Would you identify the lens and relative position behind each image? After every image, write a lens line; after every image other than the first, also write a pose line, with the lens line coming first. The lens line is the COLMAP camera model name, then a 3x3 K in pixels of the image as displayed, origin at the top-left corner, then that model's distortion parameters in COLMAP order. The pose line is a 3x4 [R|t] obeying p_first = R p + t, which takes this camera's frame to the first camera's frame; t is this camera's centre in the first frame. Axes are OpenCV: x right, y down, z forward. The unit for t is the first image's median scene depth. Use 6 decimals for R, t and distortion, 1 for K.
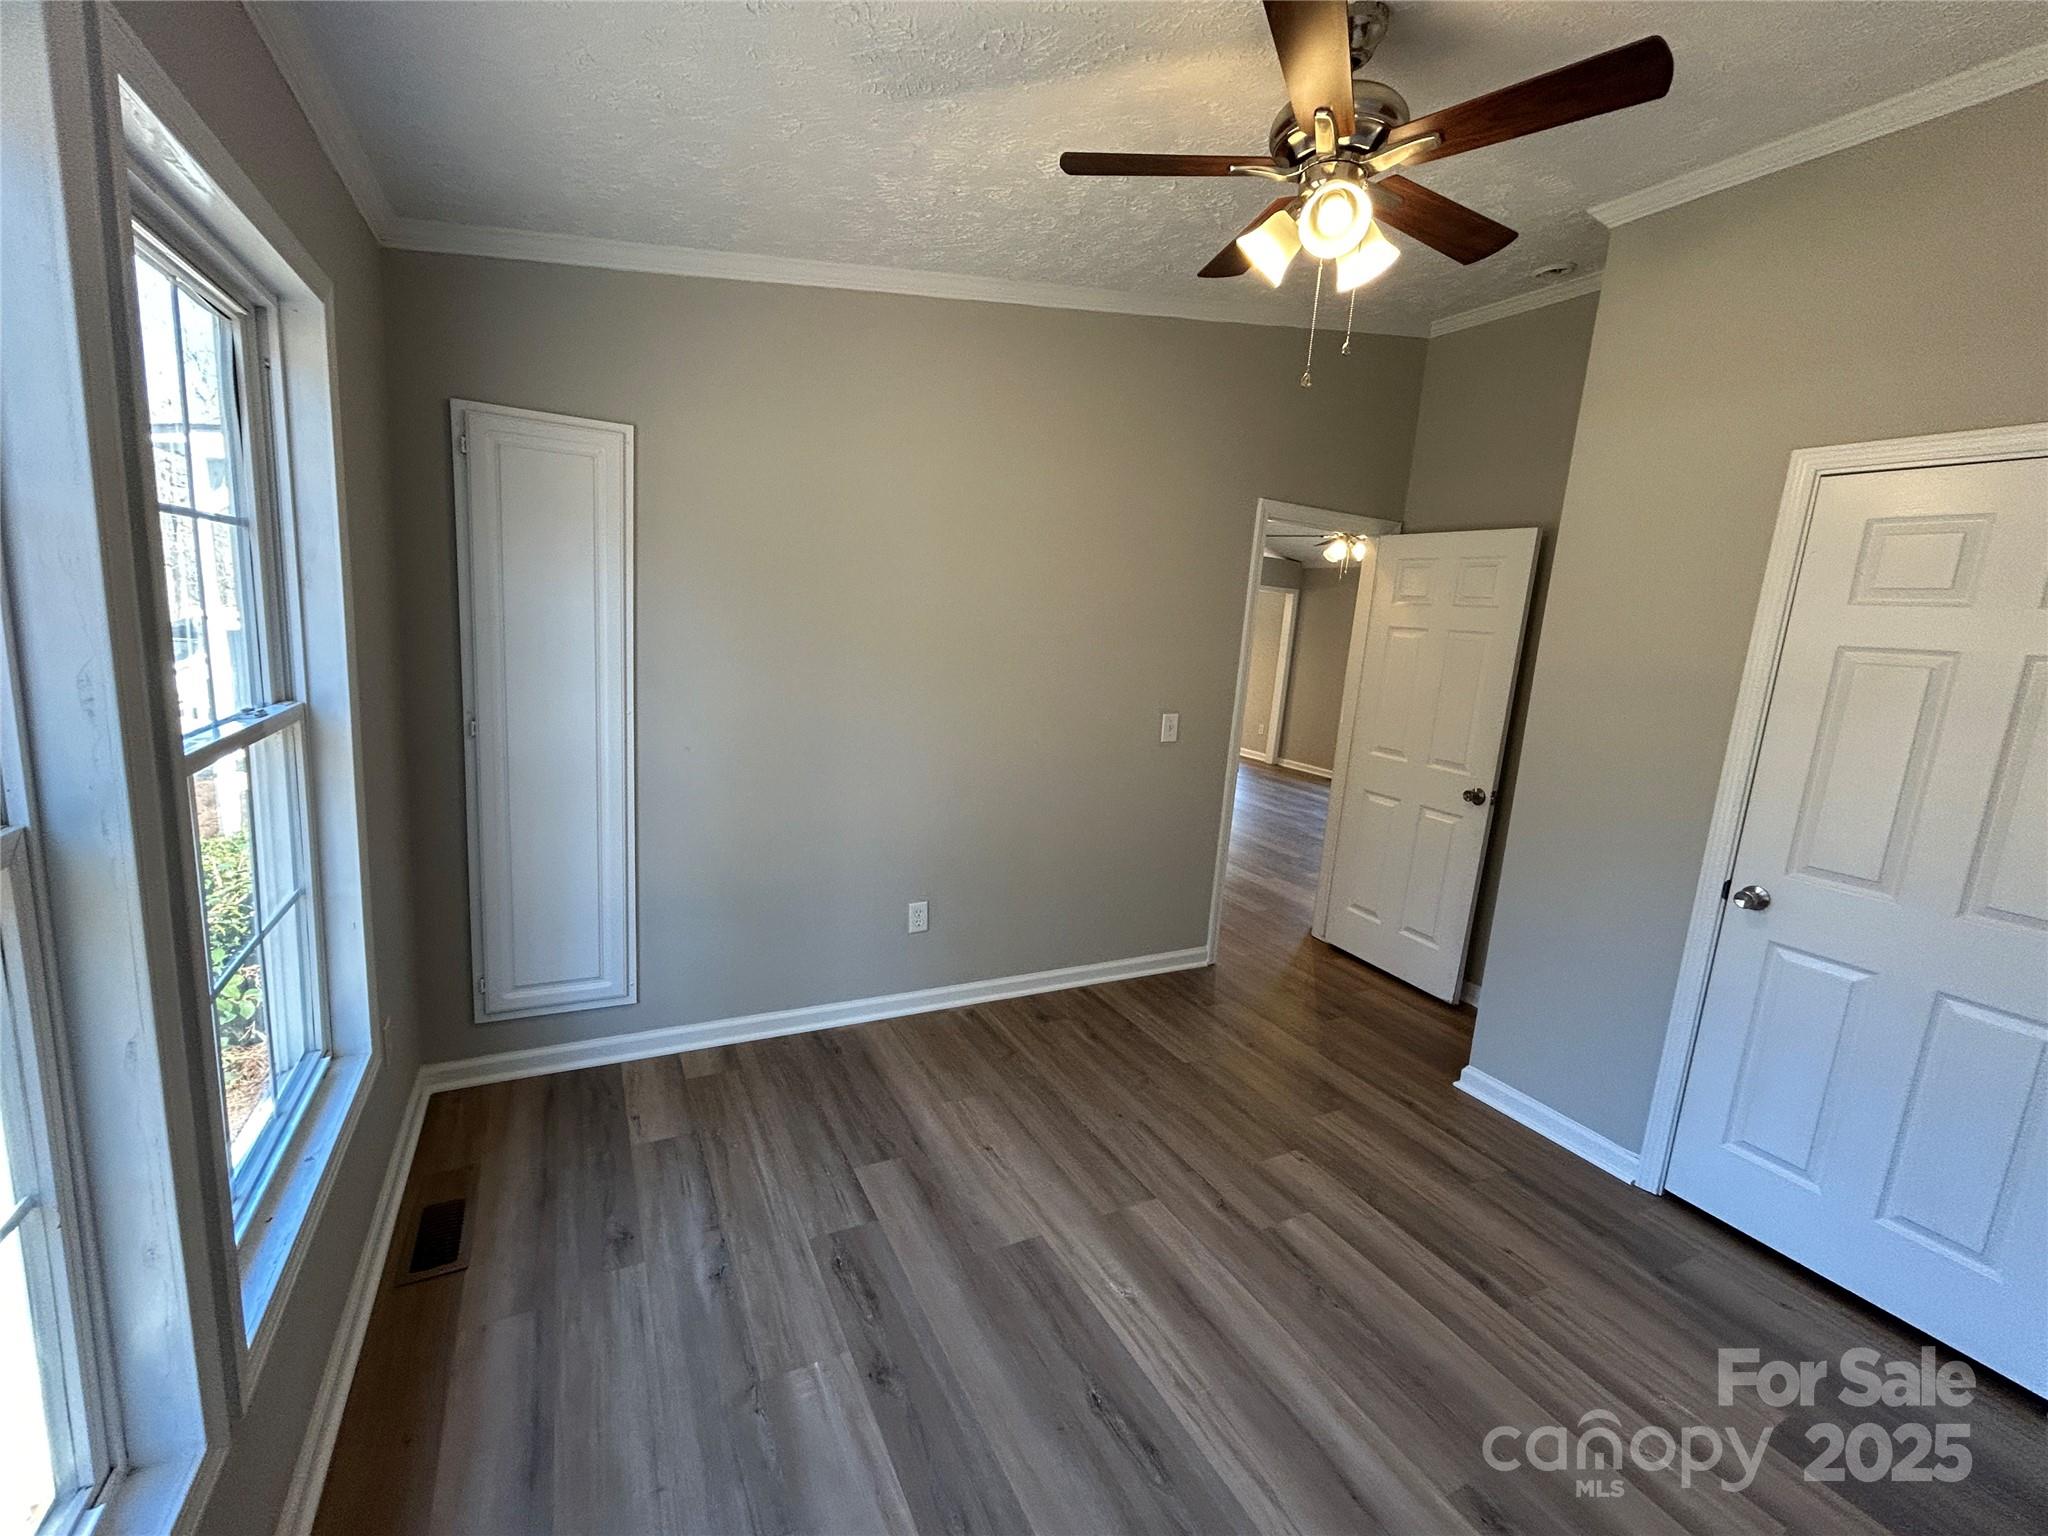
lens RADIAL K [[857.1, 0, 1017.5], [0, 857.1, 764.8], [0, 0, 1]] dist [0.000464, 0.001176]
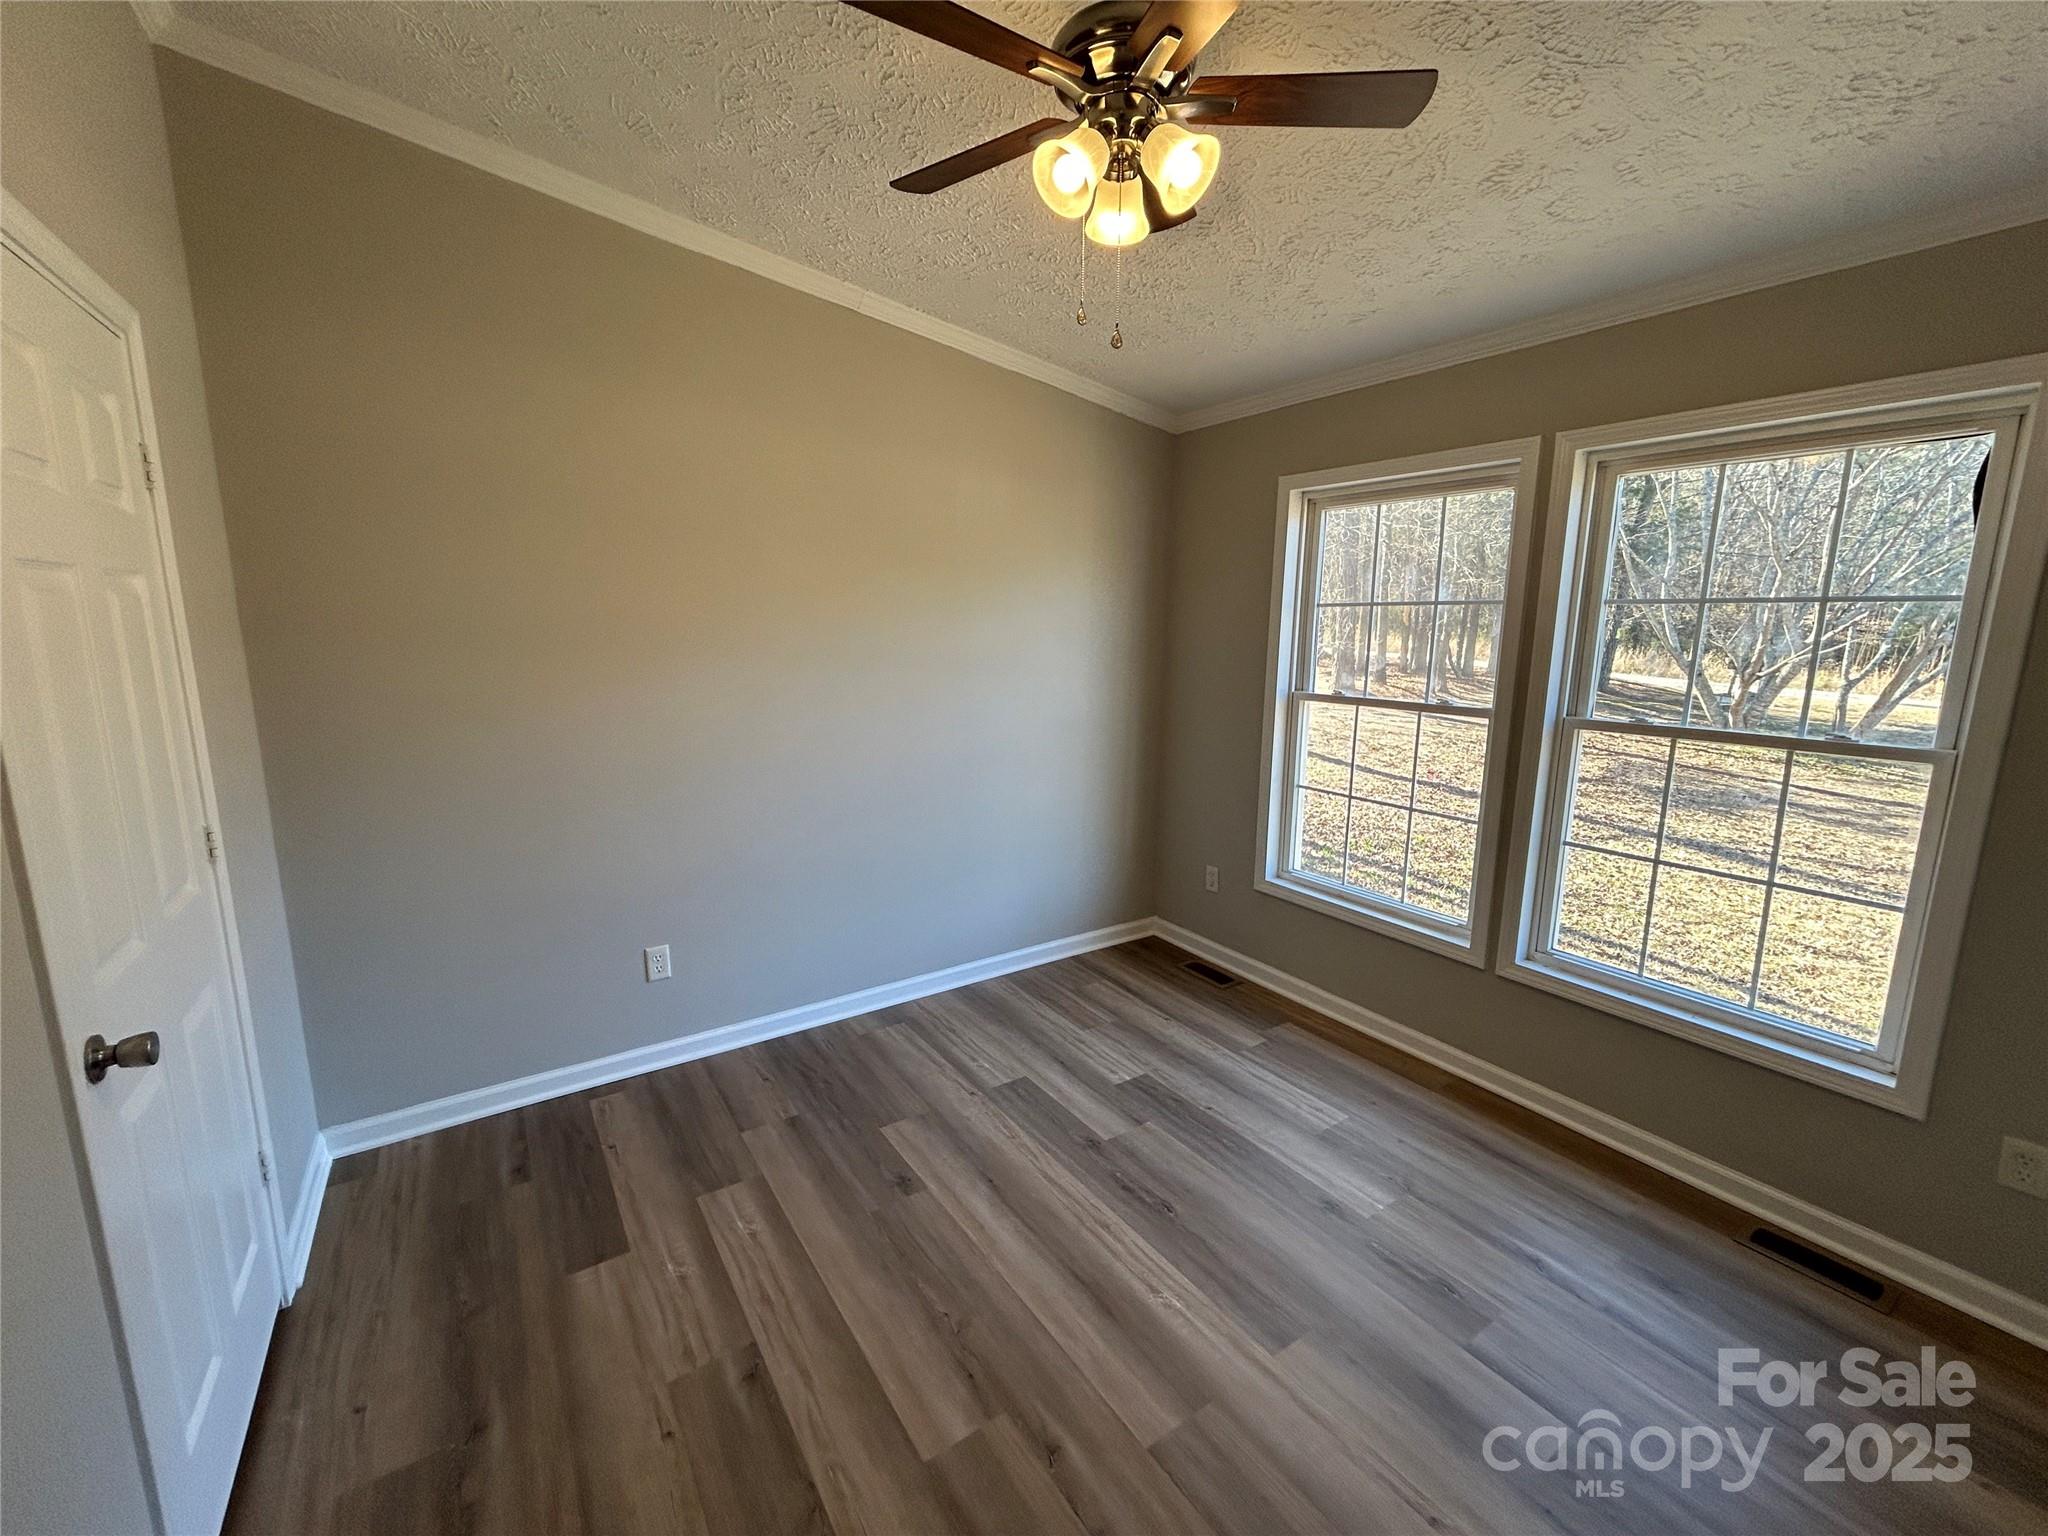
lens RADIAL K [[857.1, 0, 1017.5], [0, 857.1, 764.8], [0, 0, 1]] dist [0.000464, 0.001176]
pose [[-0.991080, -0.061817, -0.118063, 0.440698], [-0.097551, 0.940093, 0.326664, -0.265430], [0.090797, 0.335267, -0.937738, 1.682815]]
